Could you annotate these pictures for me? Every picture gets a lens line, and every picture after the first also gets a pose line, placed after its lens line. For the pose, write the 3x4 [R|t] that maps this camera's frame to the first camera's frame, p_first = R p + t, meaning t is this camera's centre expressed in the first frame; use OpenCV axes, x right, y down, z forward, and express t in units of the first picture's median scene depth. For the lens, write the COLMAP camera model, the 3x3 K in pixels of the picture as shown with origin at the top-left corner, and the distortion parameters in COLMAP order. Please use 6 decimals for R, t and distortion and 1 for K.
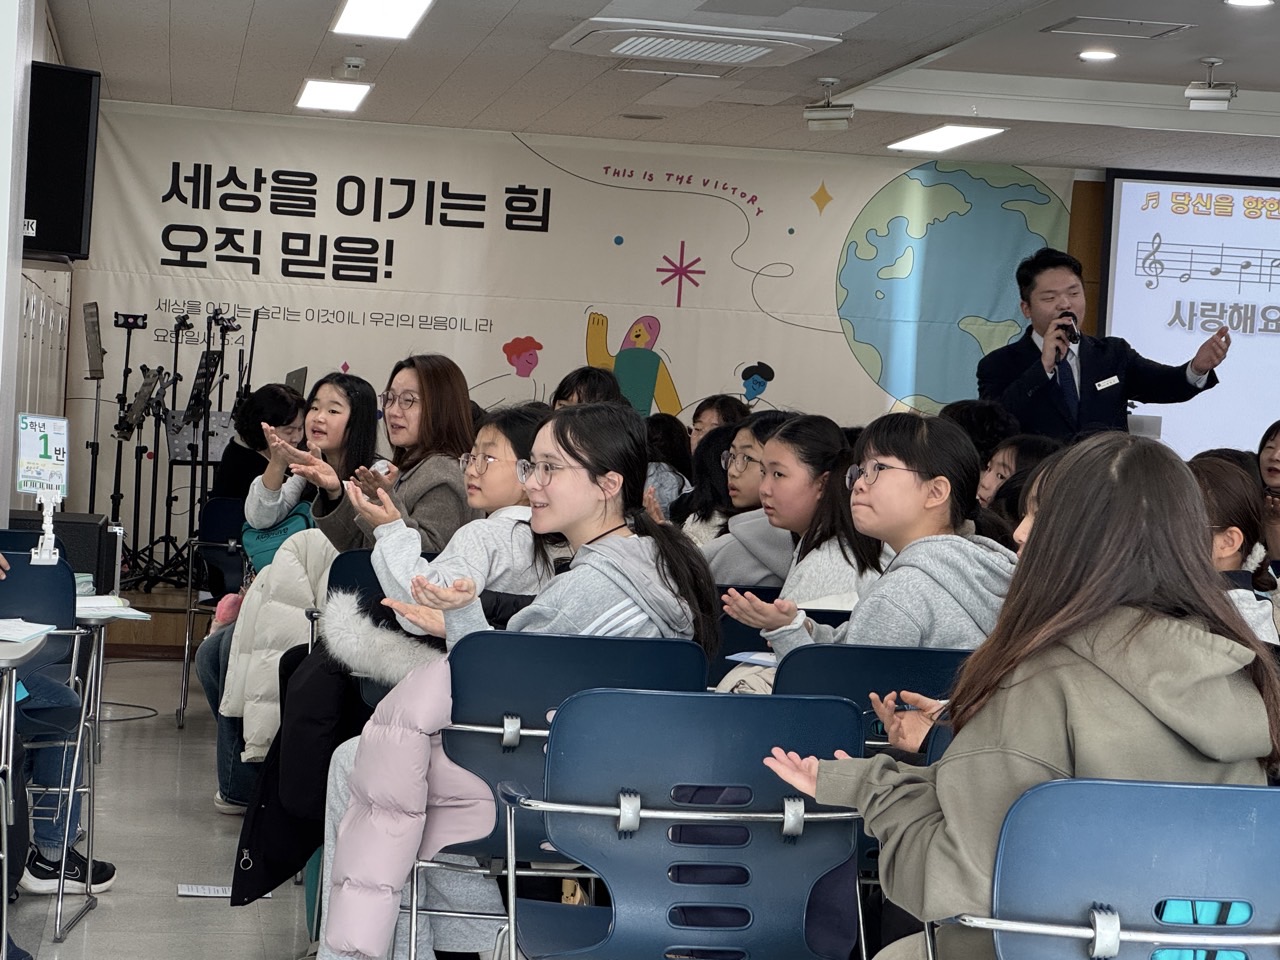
lens RADIAL K [[2964.0, 0, 643.0], [0, 2964.0, 424.1], [0, 0, 1]] dist [0.171015, 0.000000]
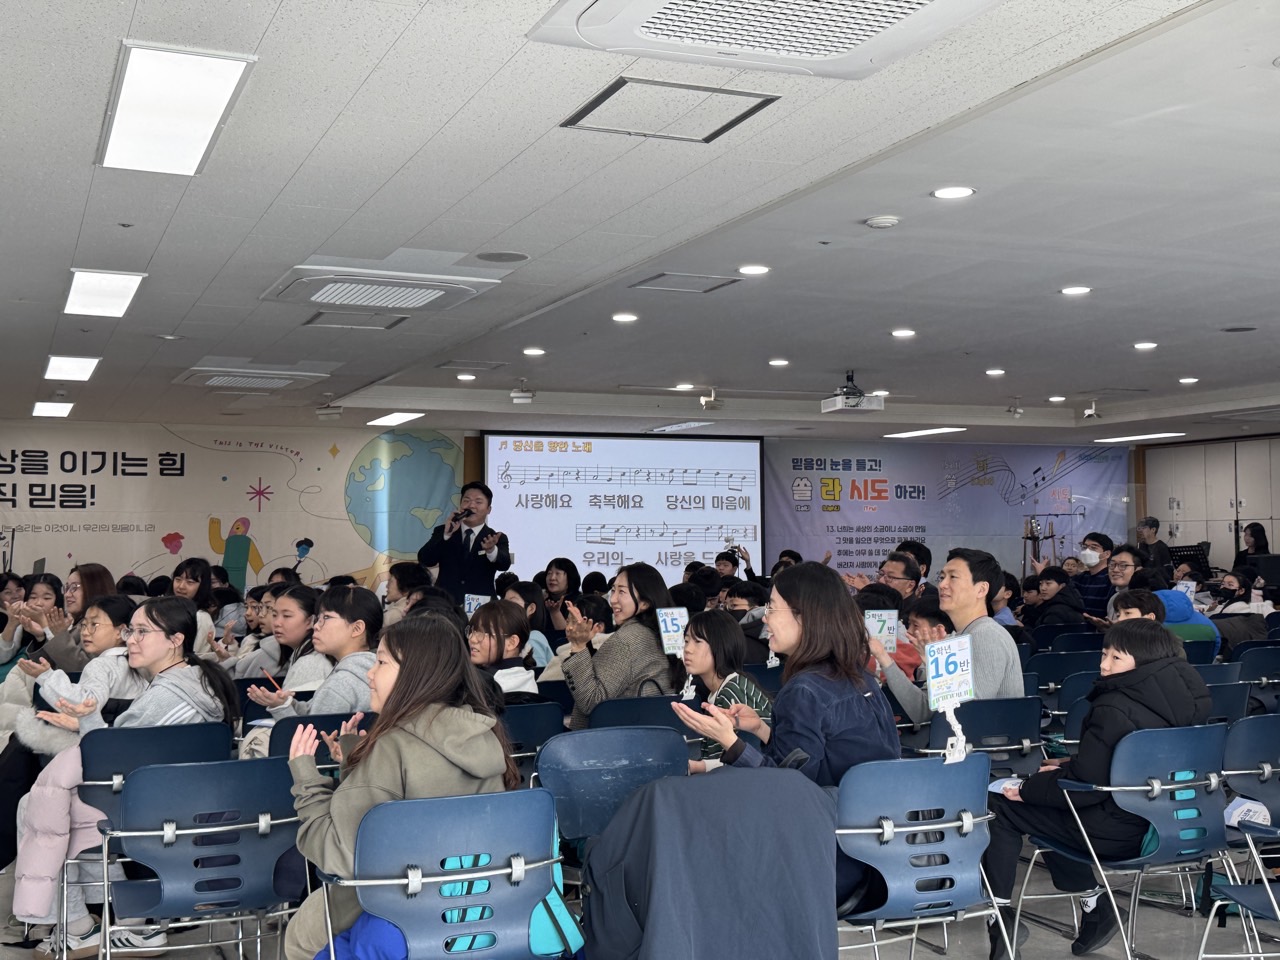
lens RADIAL K [[1496.8, 0, 649.5], [0, 1496.8, 473.9], [0, 0, 1]] dist [0.108822, 0.000000]
pose [[0.967354, -0.050304, 0.248384, 0.015357], [0.062508, 0.997182, -0.041490, -0.008213], [-0.245597, 0.055662, 0.967773, 0.003001]]
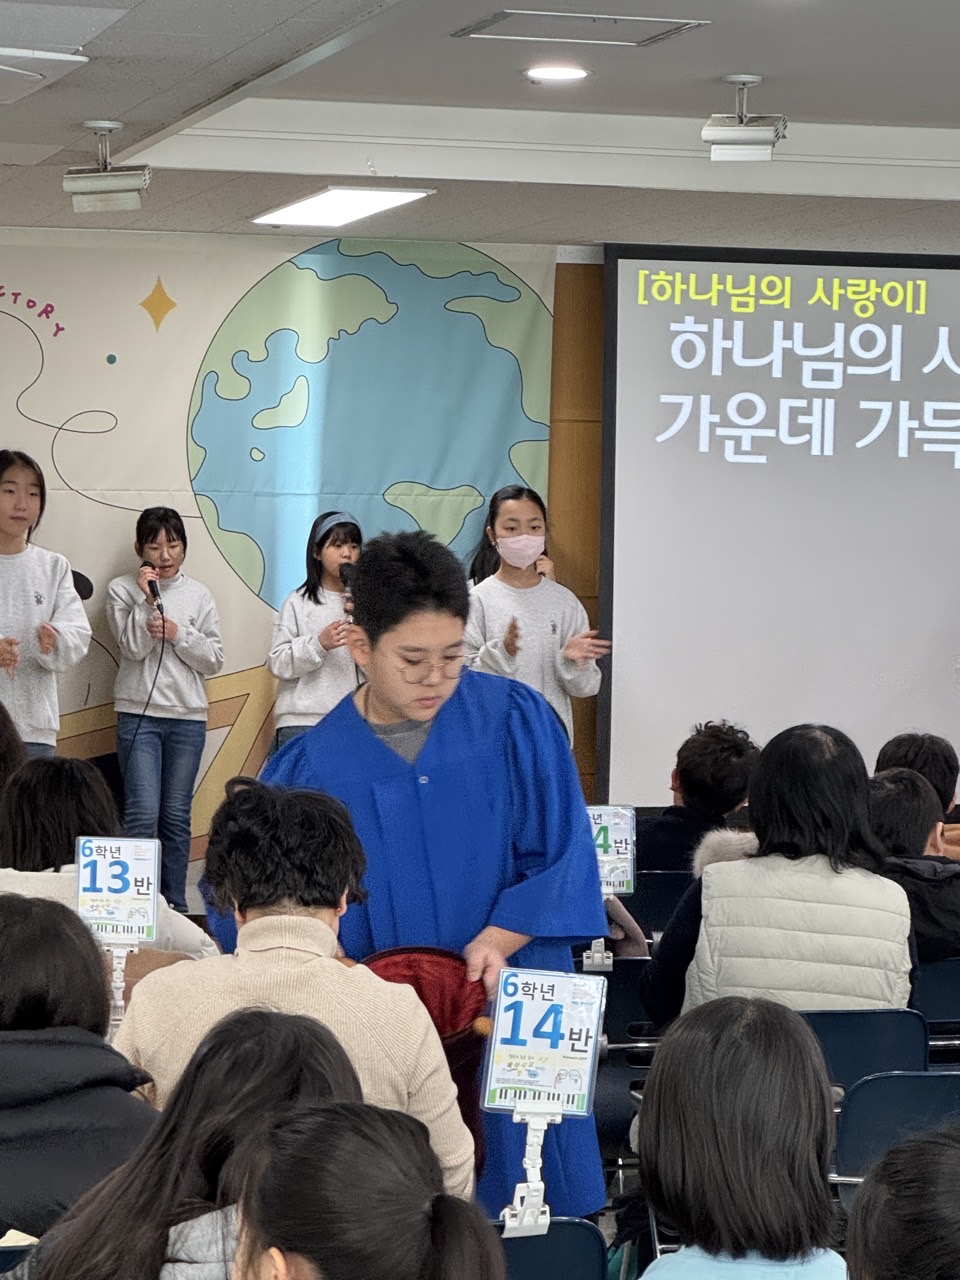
lens RADIAL K [[3861.9, 0, 471.2], [0, 3861.9, 640.4], [0, 0, 1]] dist [0.091895, 0.000000]
pose [[0.994611, -0.041850, 0.094860, 0.047079], [0.039433, 0.998852, 0.027213, -0.025651], [-0.095890, -0.023326, 0.995119, 0.184619]]
